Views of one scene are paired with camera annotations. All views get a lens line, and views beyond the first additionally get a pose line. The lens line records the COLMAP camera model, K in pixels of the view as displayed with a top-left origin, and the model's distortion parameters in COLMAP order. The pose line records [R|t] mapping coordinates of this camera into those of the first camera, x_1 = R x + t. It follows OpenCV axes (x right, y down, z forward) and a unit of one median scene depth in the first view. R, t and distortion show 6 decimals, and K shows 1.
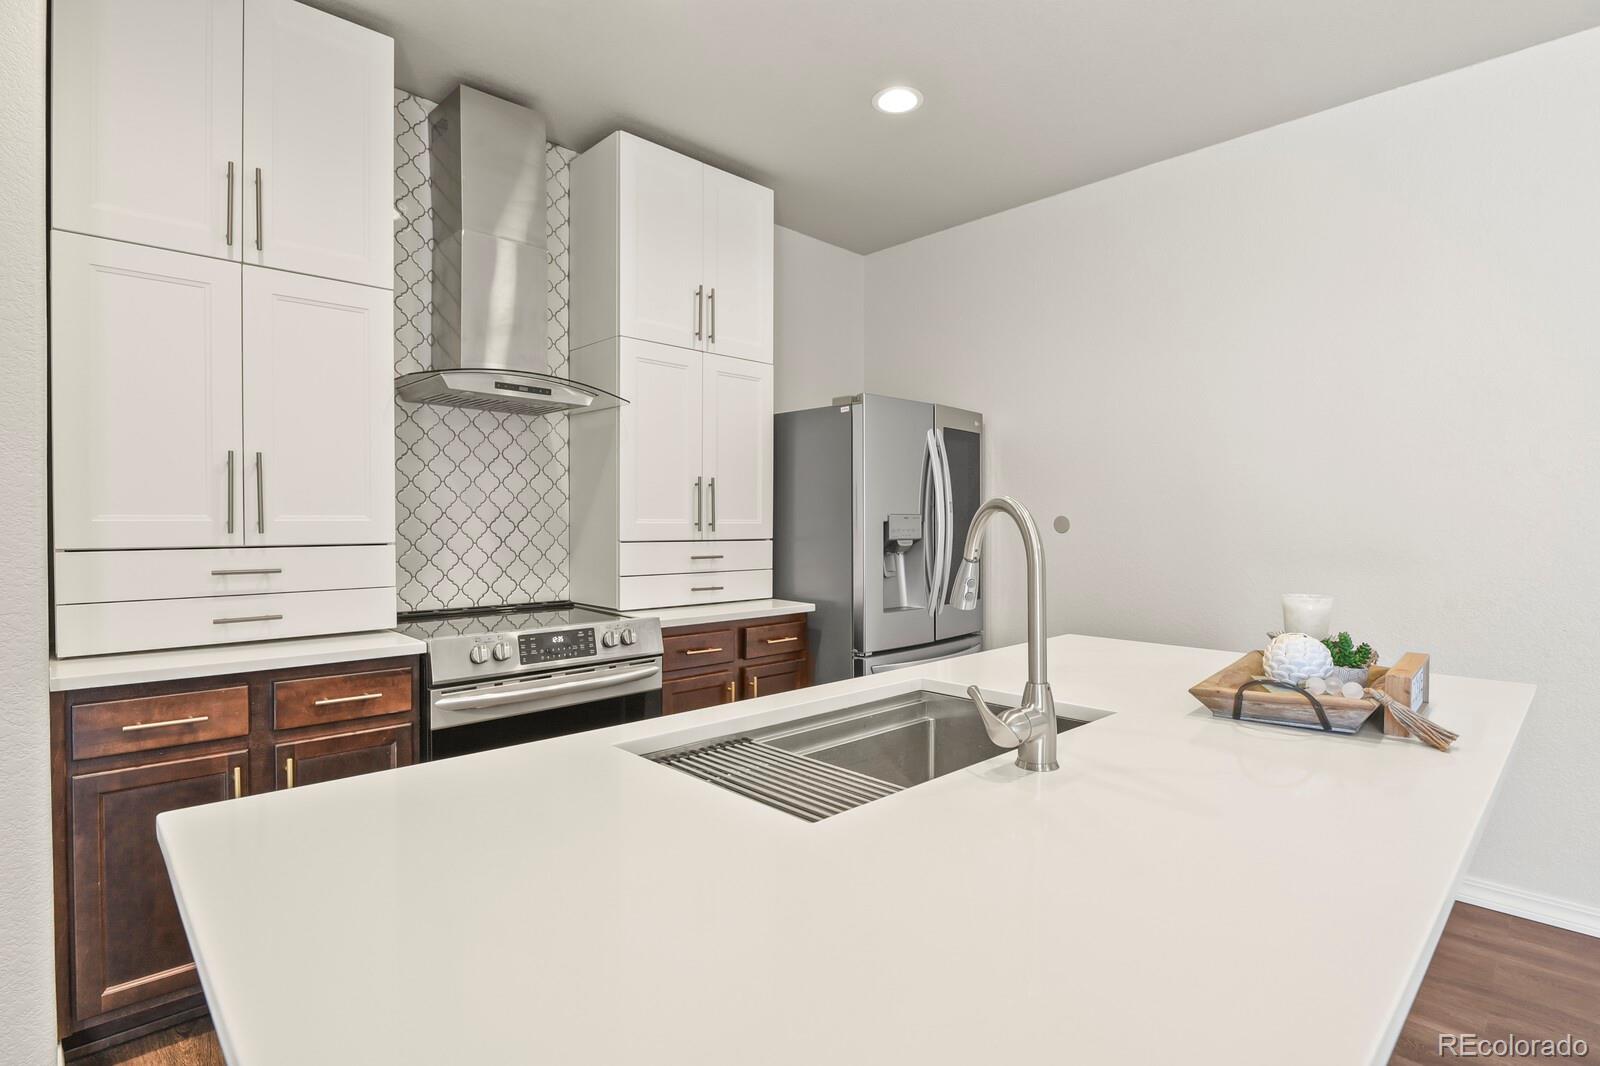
lens RADIAL K [[782.3, 0, 806.3], [0, 782.3, 535.6], [0, 0, 1]] dist [-0.009268, -0.004814]
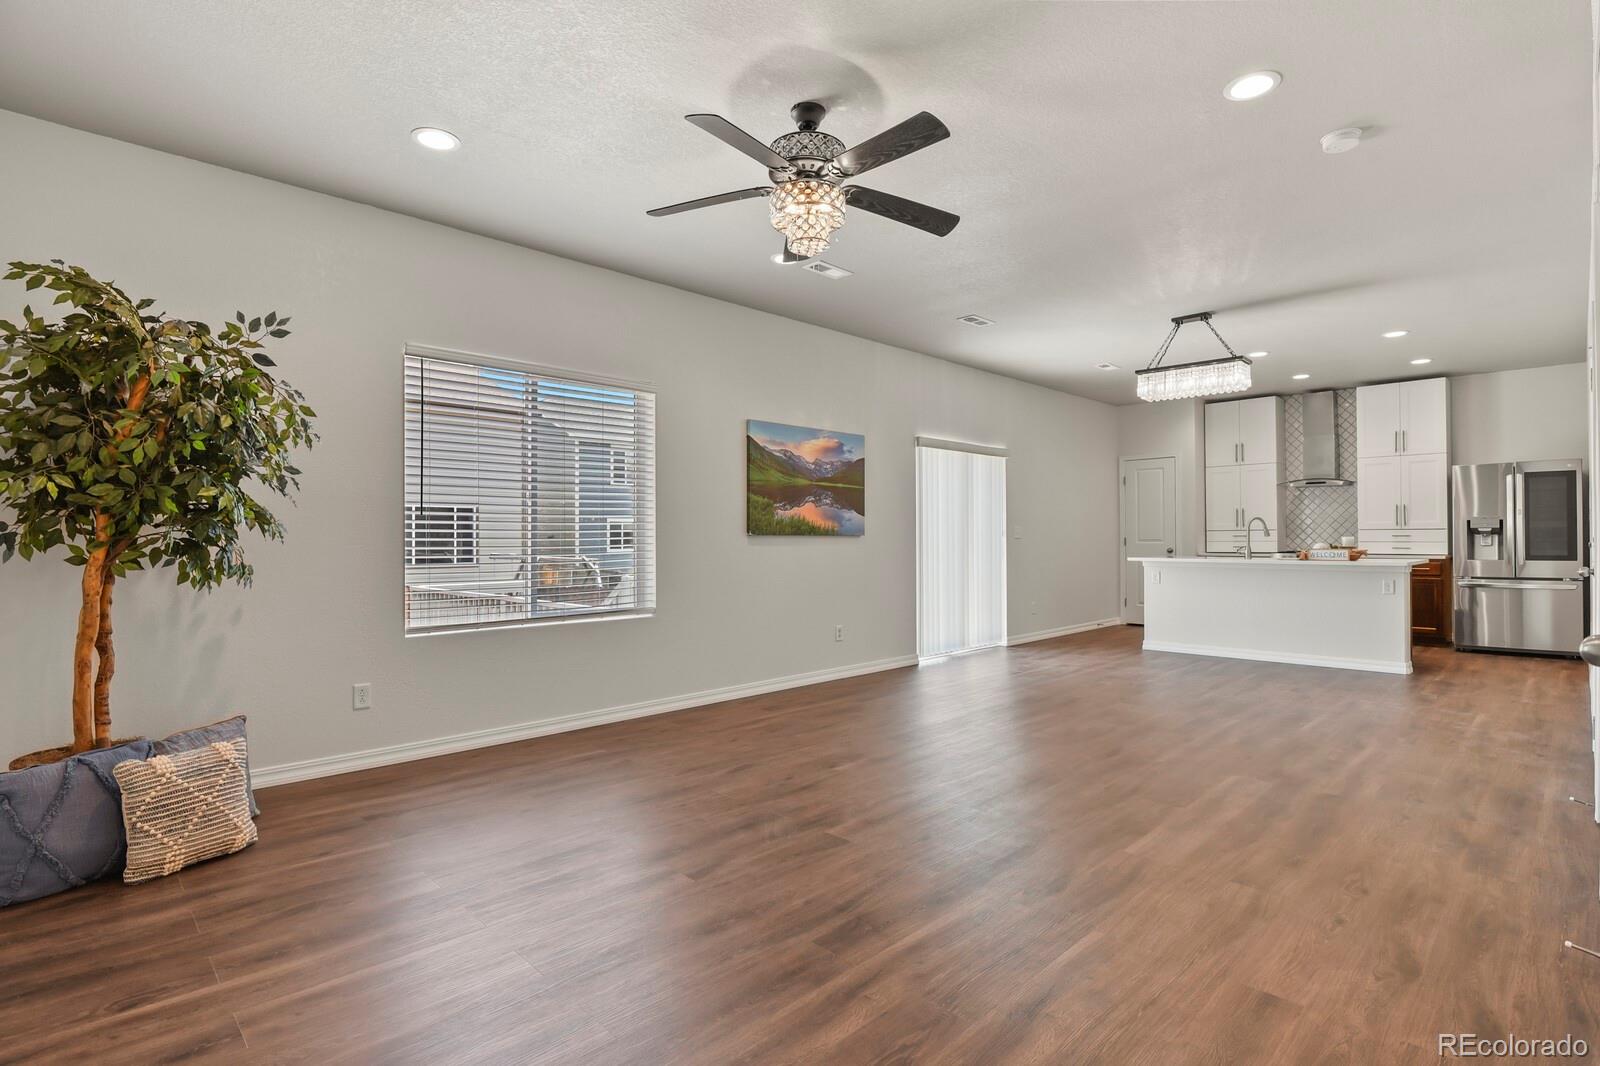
lens RADIAL K [[782.3, 0, 806.5], [0, 782.3, 533.1], [0, 0, 1]] dist [-0.009268, -0.004814]
pose [[0.012056, -0.007963, -0.999896, 2.634843], [-0.012910, 0.999884, -0.008118, 0.070721], [0.999844, 0.013006, 0.011952, -1.077480]]
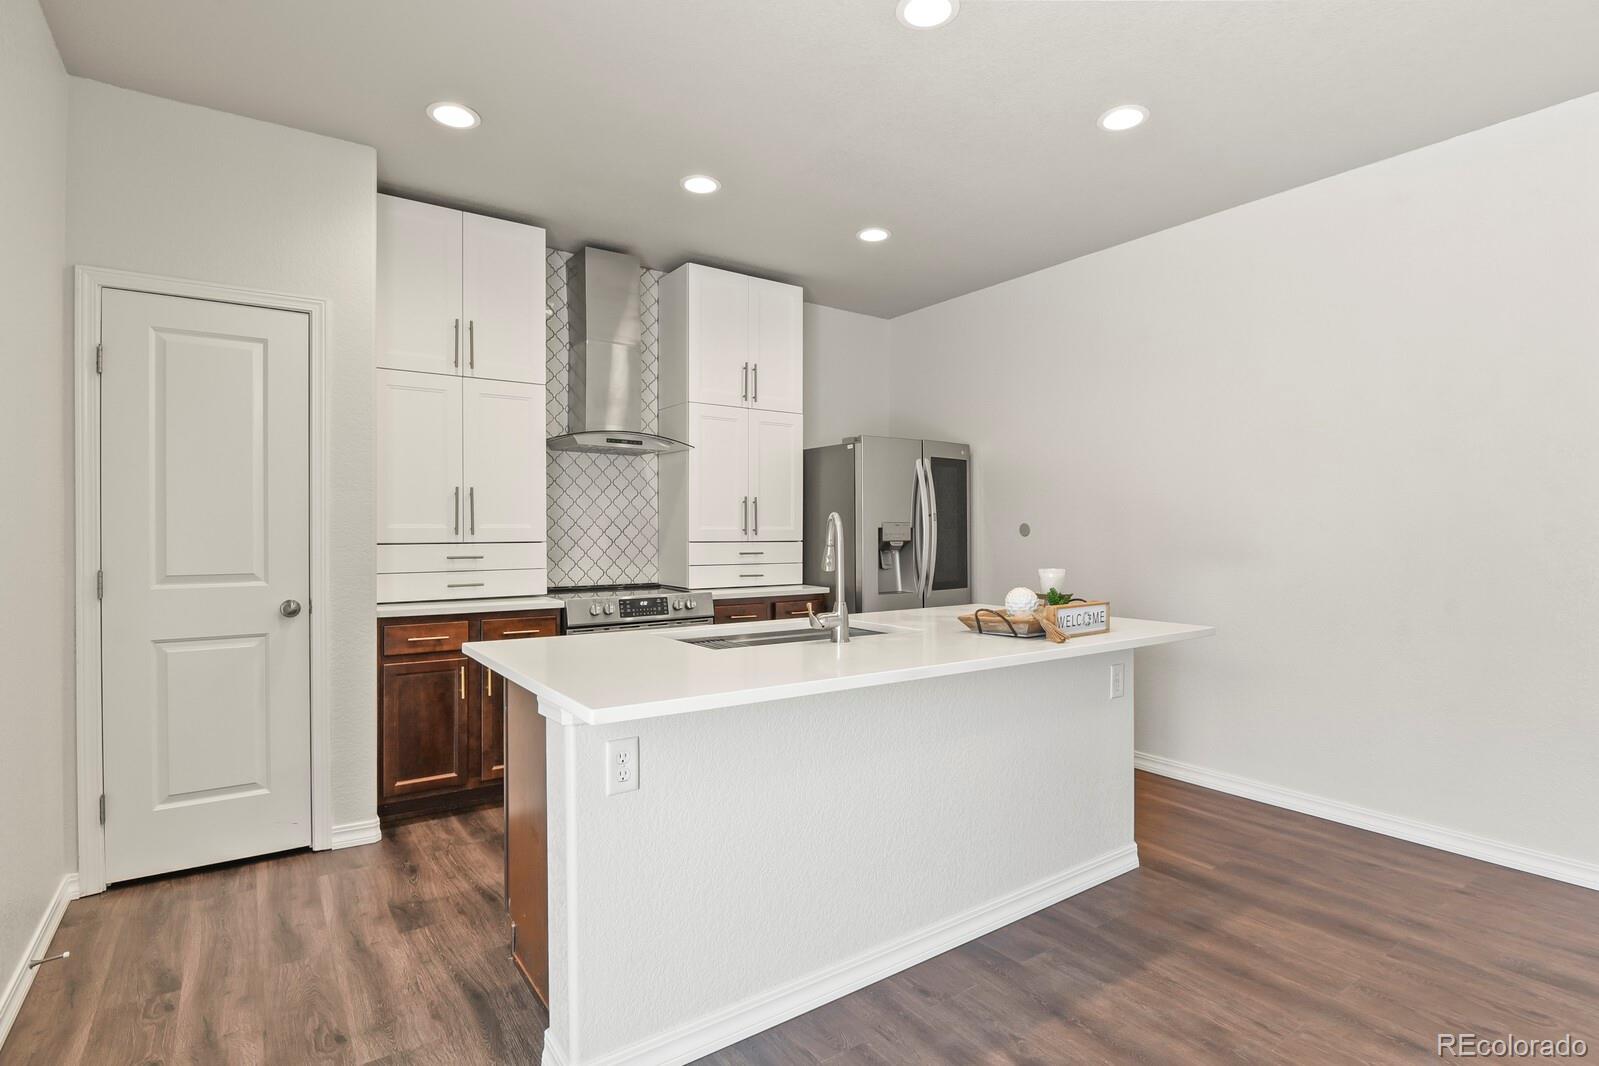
lens RADIAL K [[781.8, 0, 804.6], [0, 781.8, 538.2], [0, 0, 1]] dist [-0.009268, -0.004814]
pose [[0.987907, -0.000816, -0.155048, 0.206888], [-0.000604, 0.999958, -0.009109, 0.014465], [0.155049, 0.009093, 0.987865, -0.422272]]
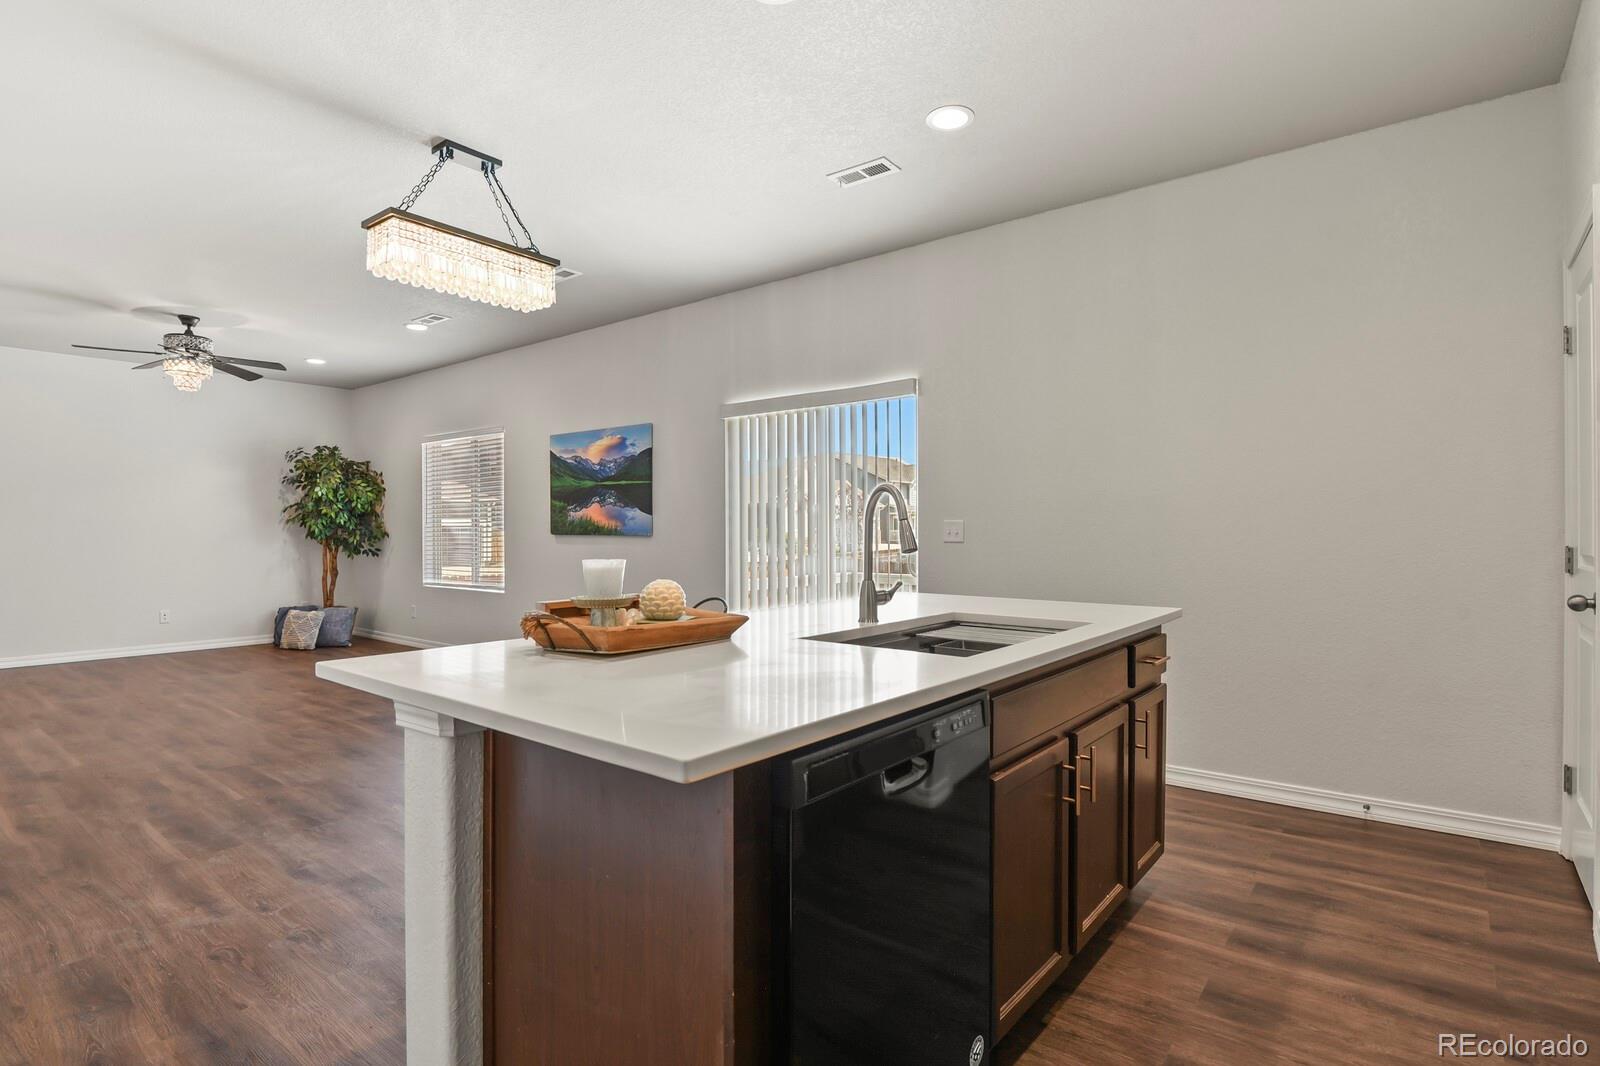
lens RADIAL K [[782.3, 0, 801.2], [0, 782.3, 533.4], [0, 0, 1]] dist [-0.009268, -0.004814]
pose [[-0.990196, 0.000848, -0.139685, 0.294489], [-0.001850, 0.999814, 0.019181, 0.013429], [0.139676, 0.019252, -0.990010, 1.148164]]
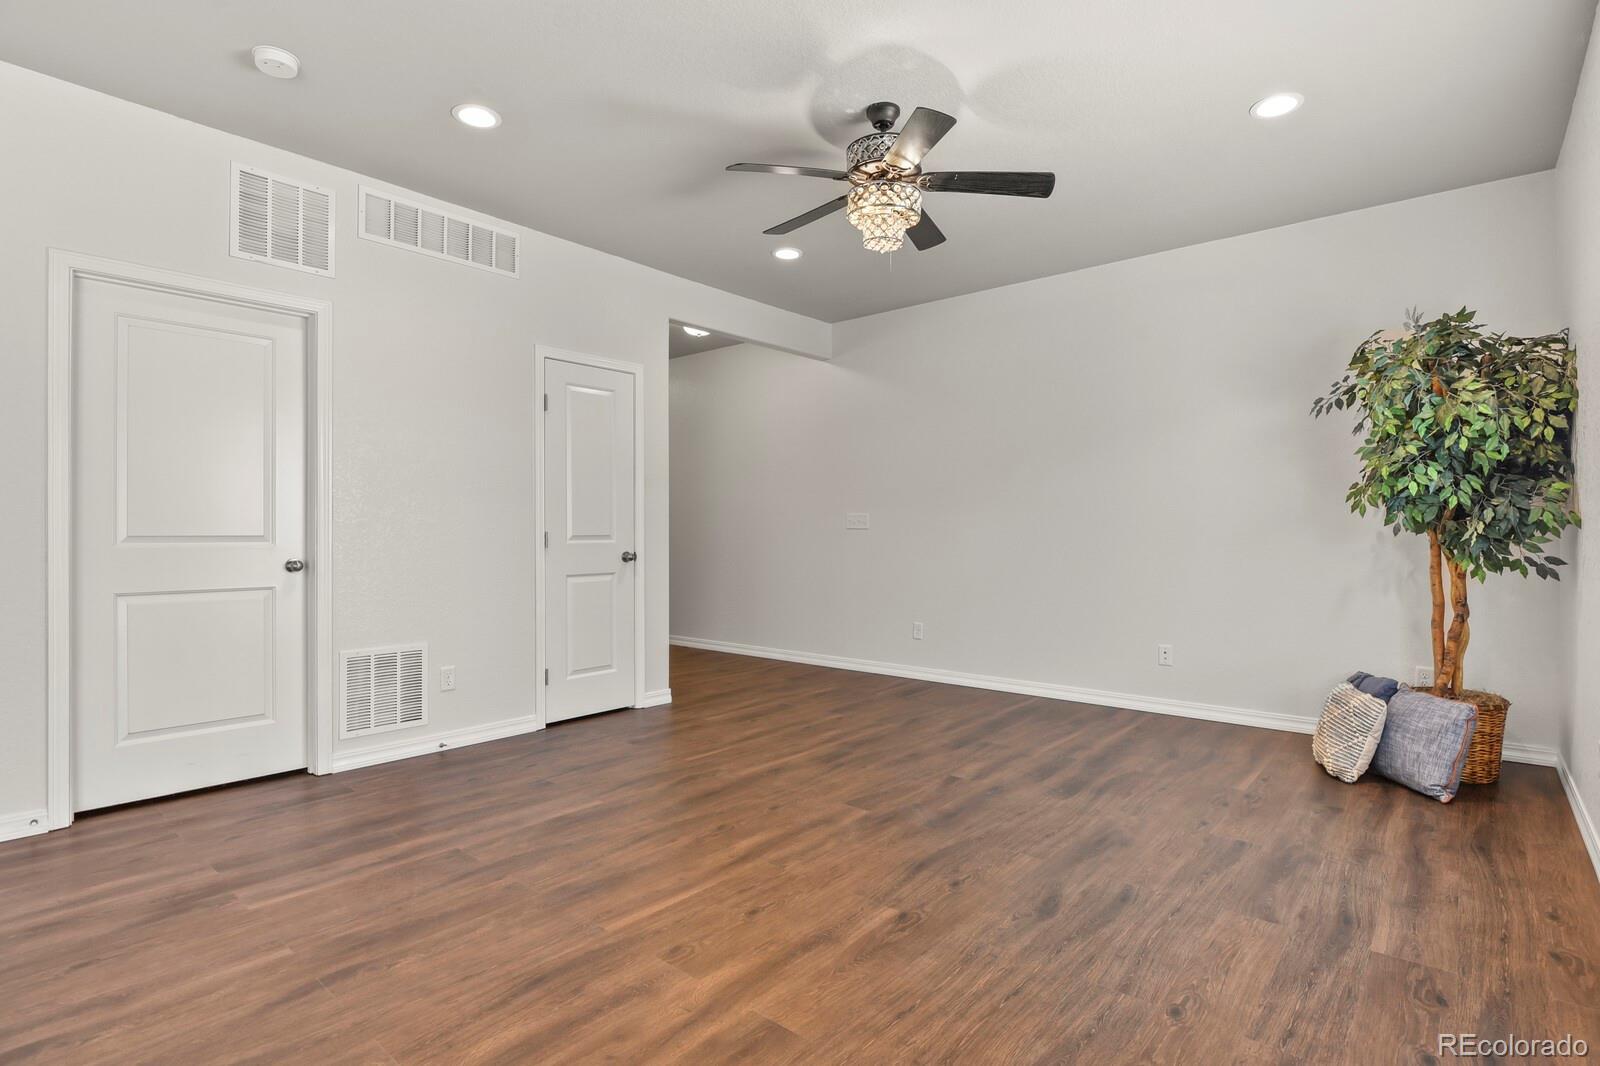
lens RADIAL K [[782.3, 0, 815.5], [0, 782.3, 531.3], [0, 0, 1]] dist [-0.009268, -0.004814]
pose [[-0.105347, -0.001437, 0.994434, 0.515383], [0.017169, 0.999847, 0.003264, 0.072529], [-0.994287, 0.017418, -0.105307, -0.852736]]
